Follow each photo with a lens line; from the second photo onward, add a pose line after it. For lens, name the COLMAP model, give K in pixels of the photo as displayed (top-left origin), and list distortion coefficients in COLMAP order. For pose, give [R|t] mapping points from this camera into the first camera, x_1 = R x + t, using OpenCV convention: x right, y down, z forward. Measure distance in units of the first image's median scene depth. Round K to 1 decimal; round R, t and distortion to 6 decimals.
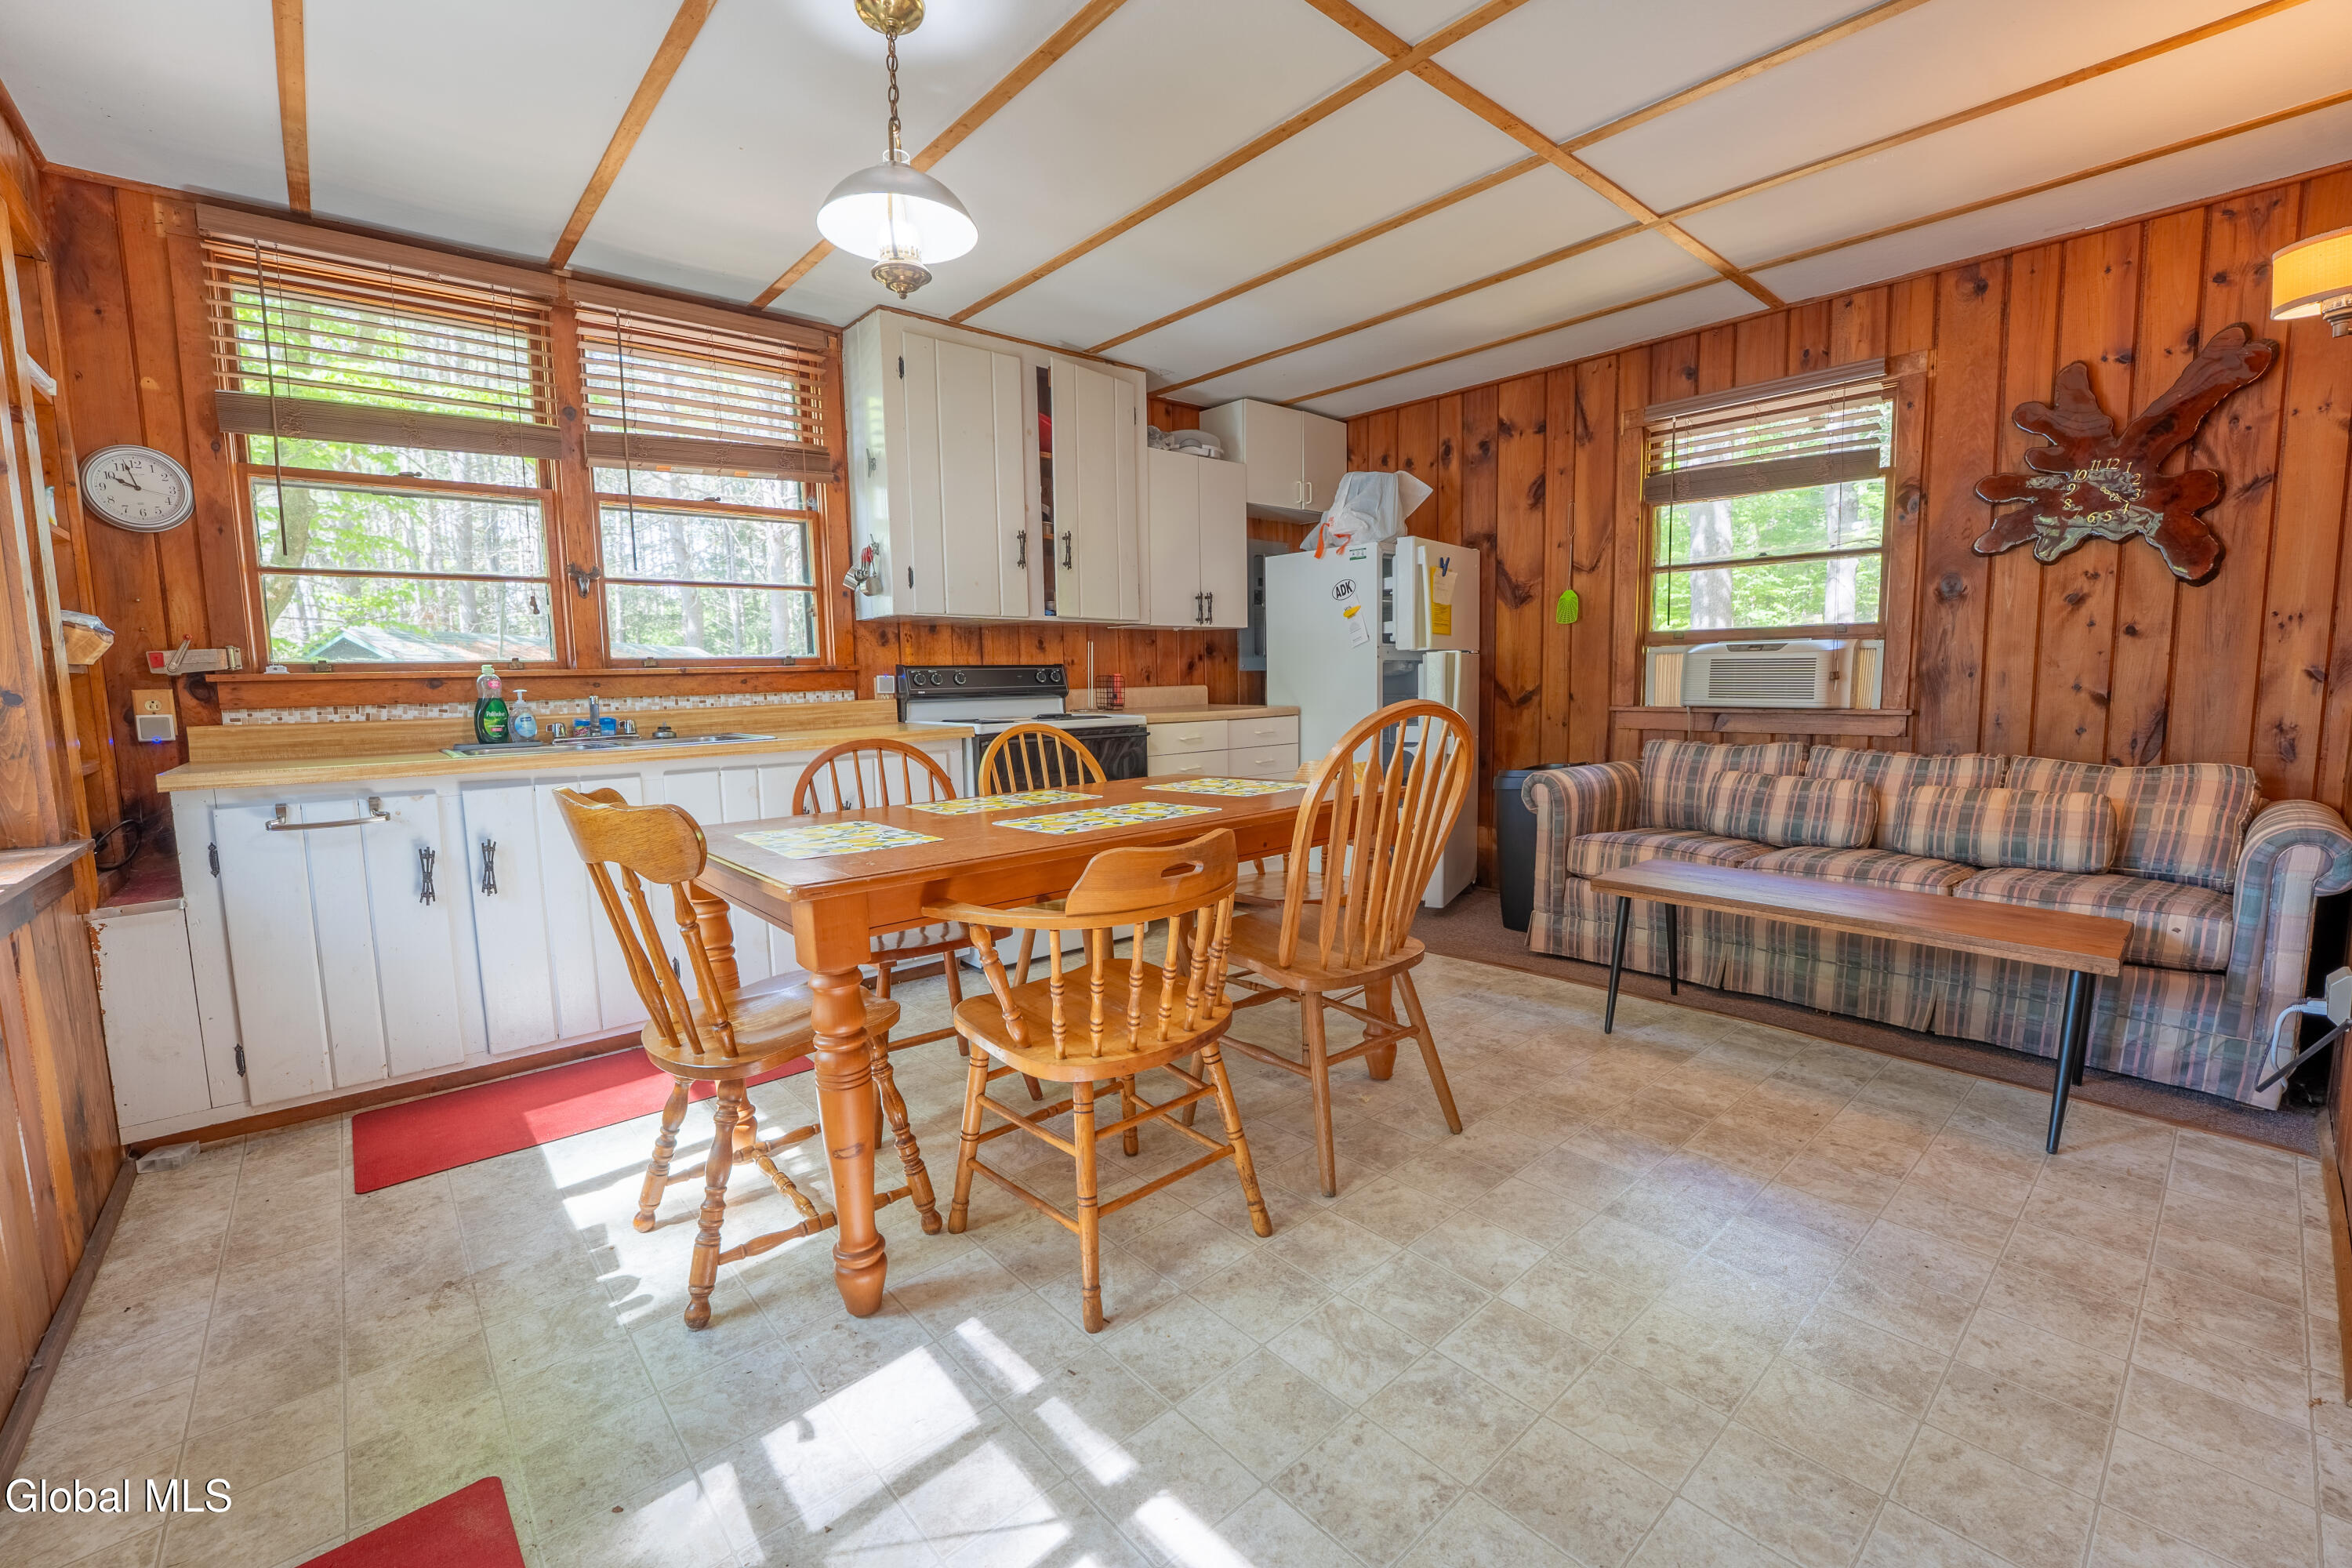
lens RADIAL K [[976.8, 0, 1177.3], [0, 976.8, 789.2], [0, 0, 1]] dist [-0.022254, 0.000605]
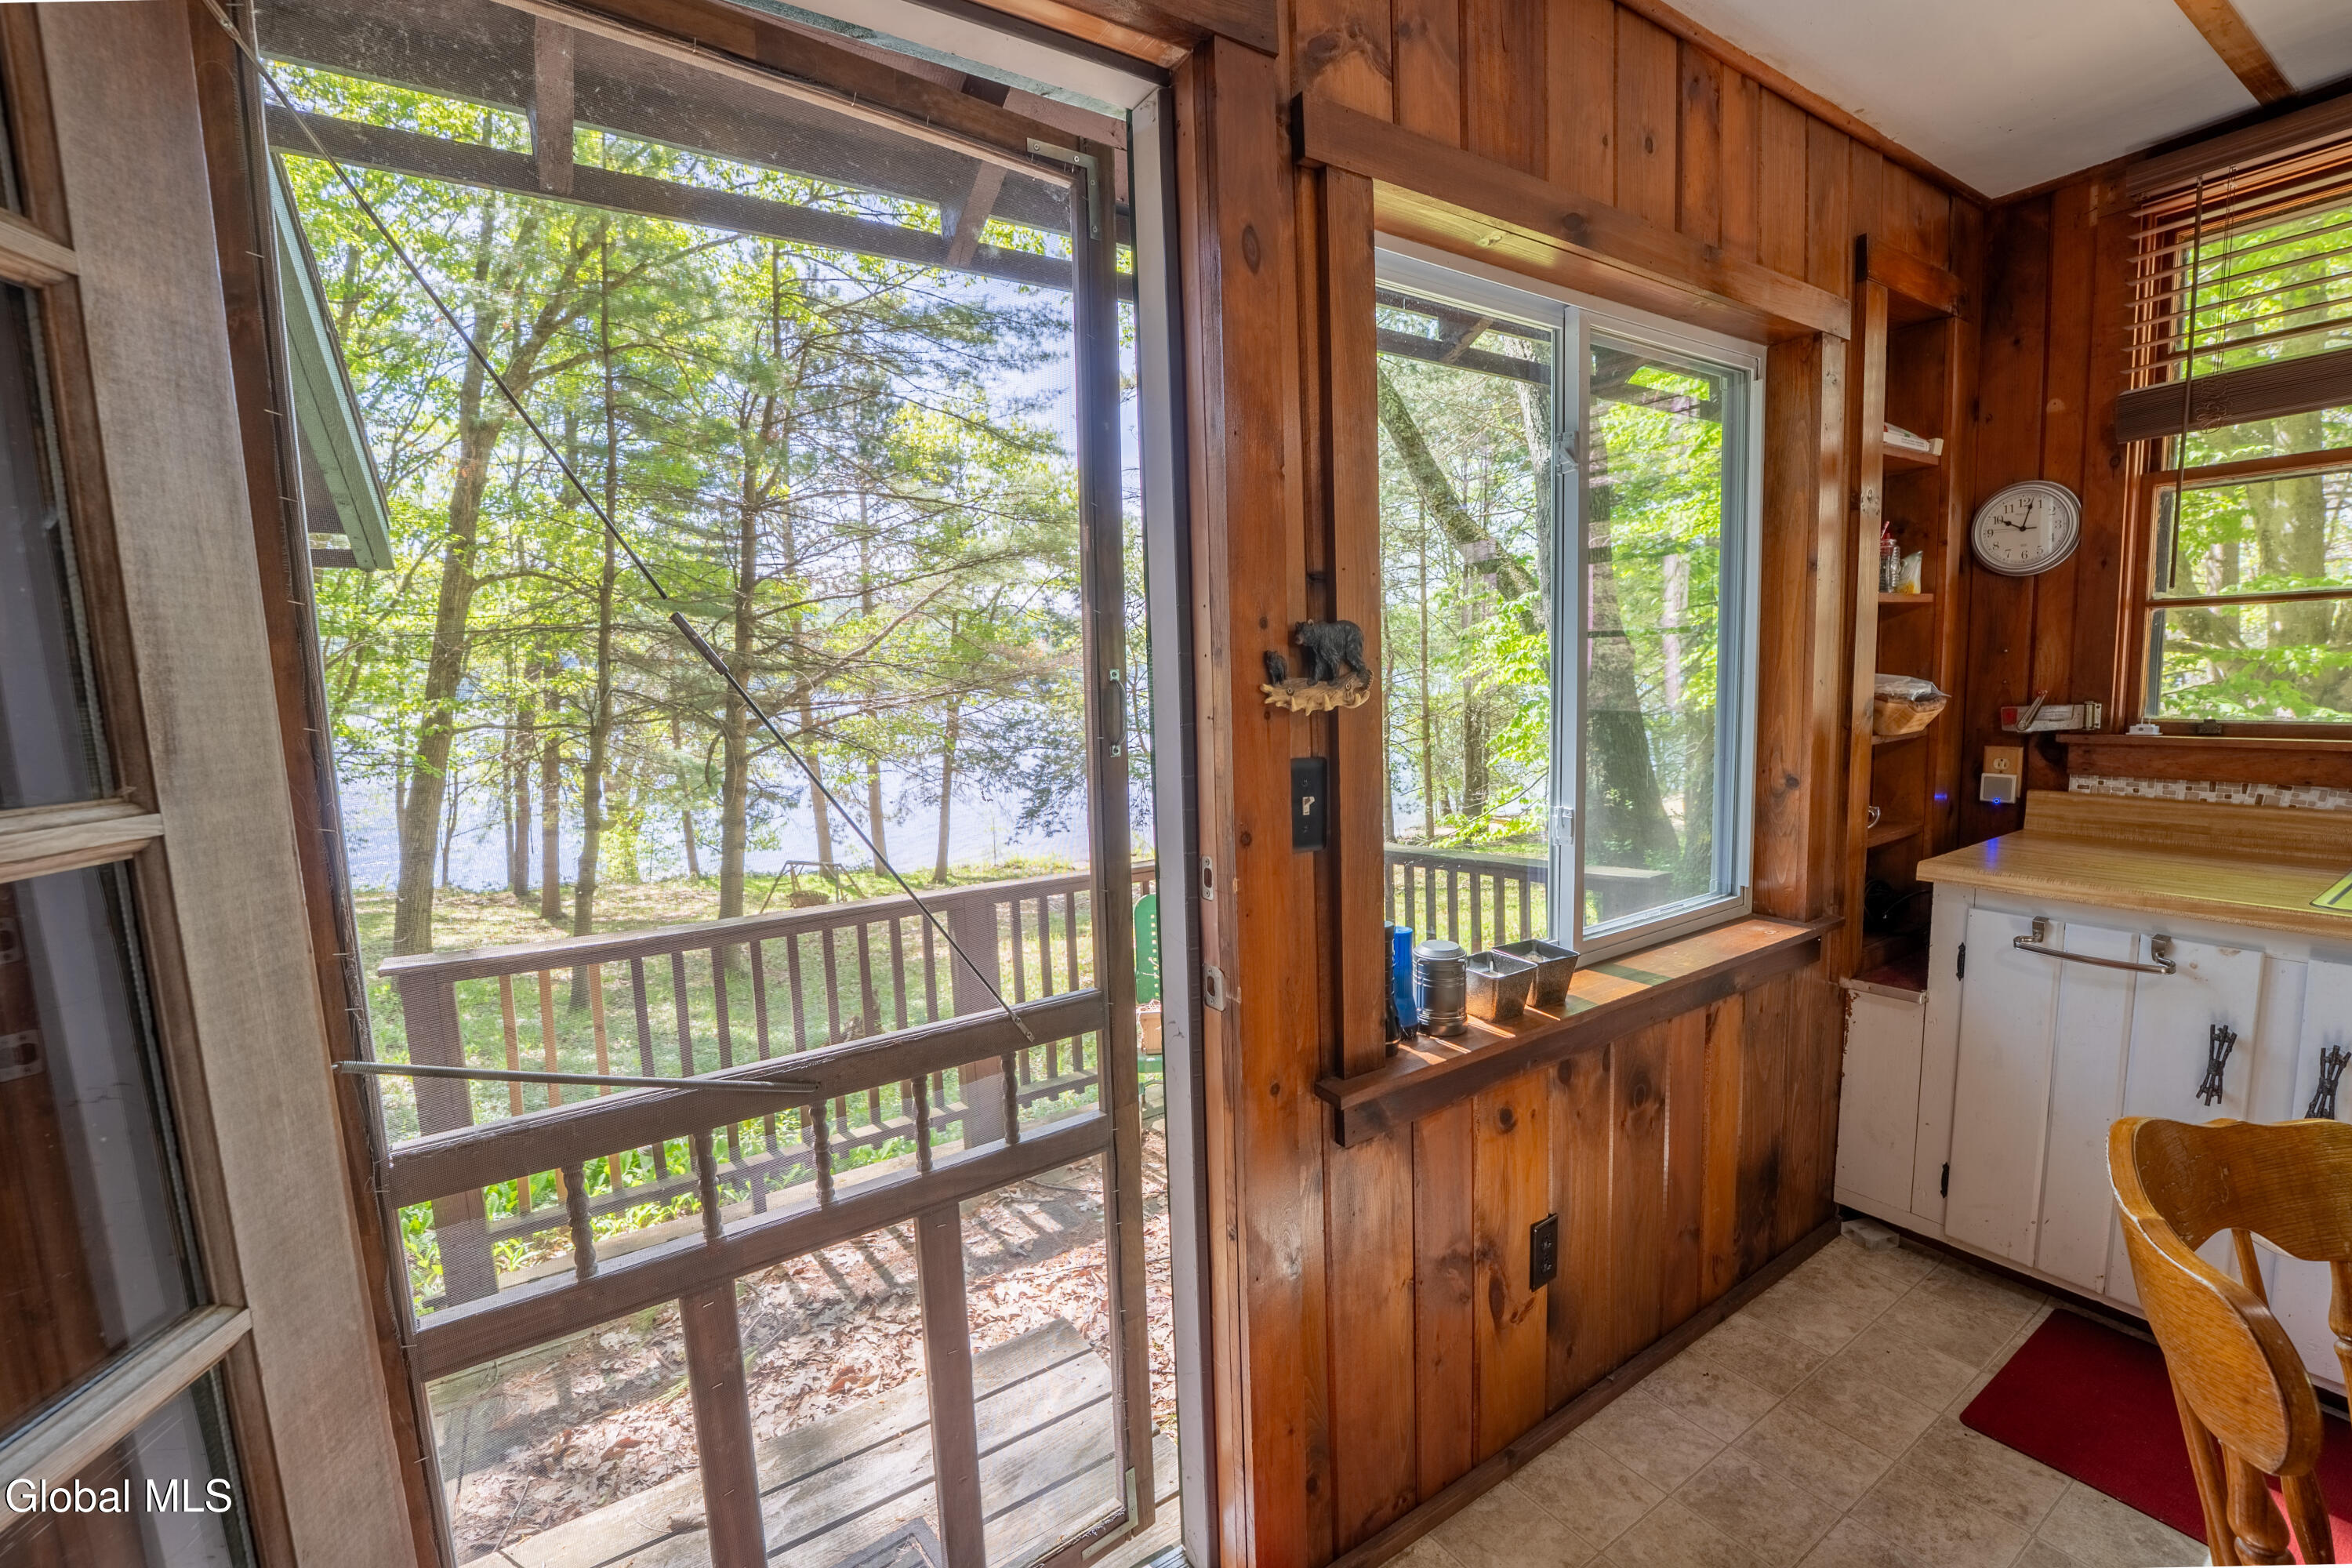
lens RADIAL K [[976.8, 0, 1177.3], [0, 976.8, 789.2], [0, 0, 1]] dist [-0.022254, 0.000605]
pose [[-0.137322, 0.140817, -0.980466, -0.040708], [-0.072712, 0.985740, 0.151758, -0.138175], [0.987854, 0.092131, -0.125125, 0.306619]]
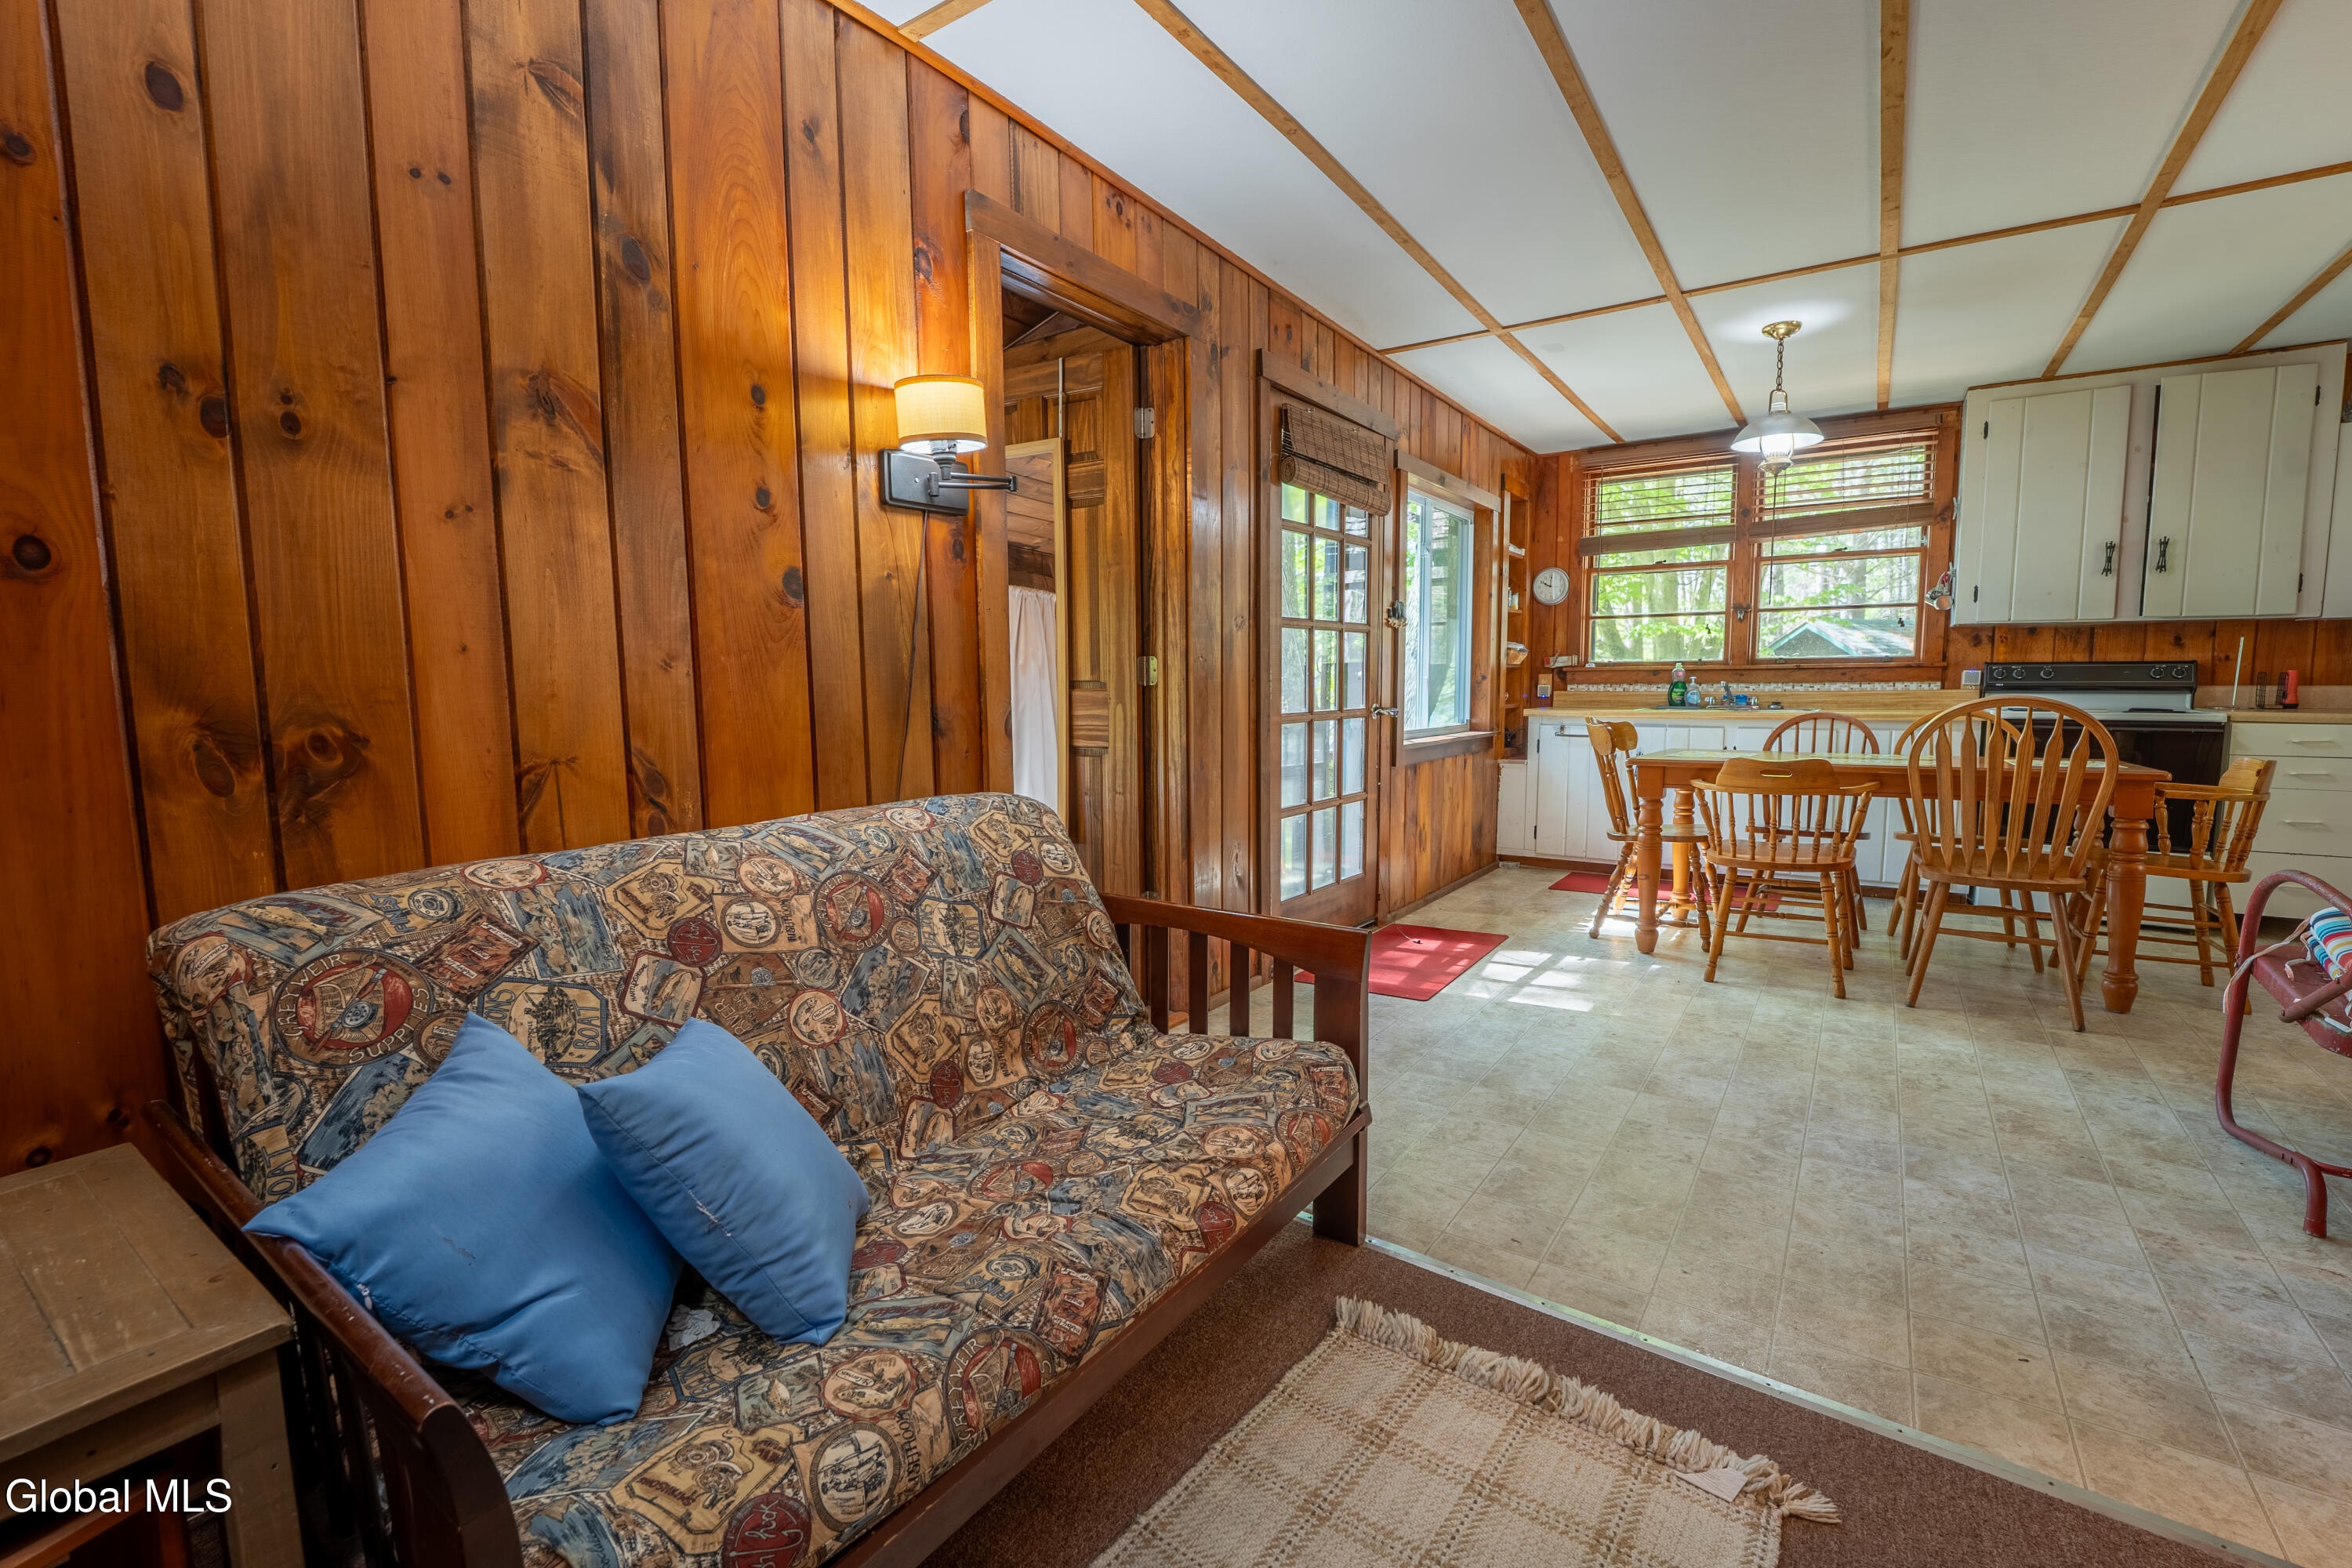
lens RADIAL K [[1006.6, 0, 1182.0], [0, 1006.6, 794.8], [0, 0, 1]] dist [-0.020315, 0.000396]
pose [[0.254341, 0.126407, -0.958818, 0.988000], [-0.107323, 0.988987, 0.101916, 0.028608], [0.961141, 0.076982, 0.265106, -0.429756]]
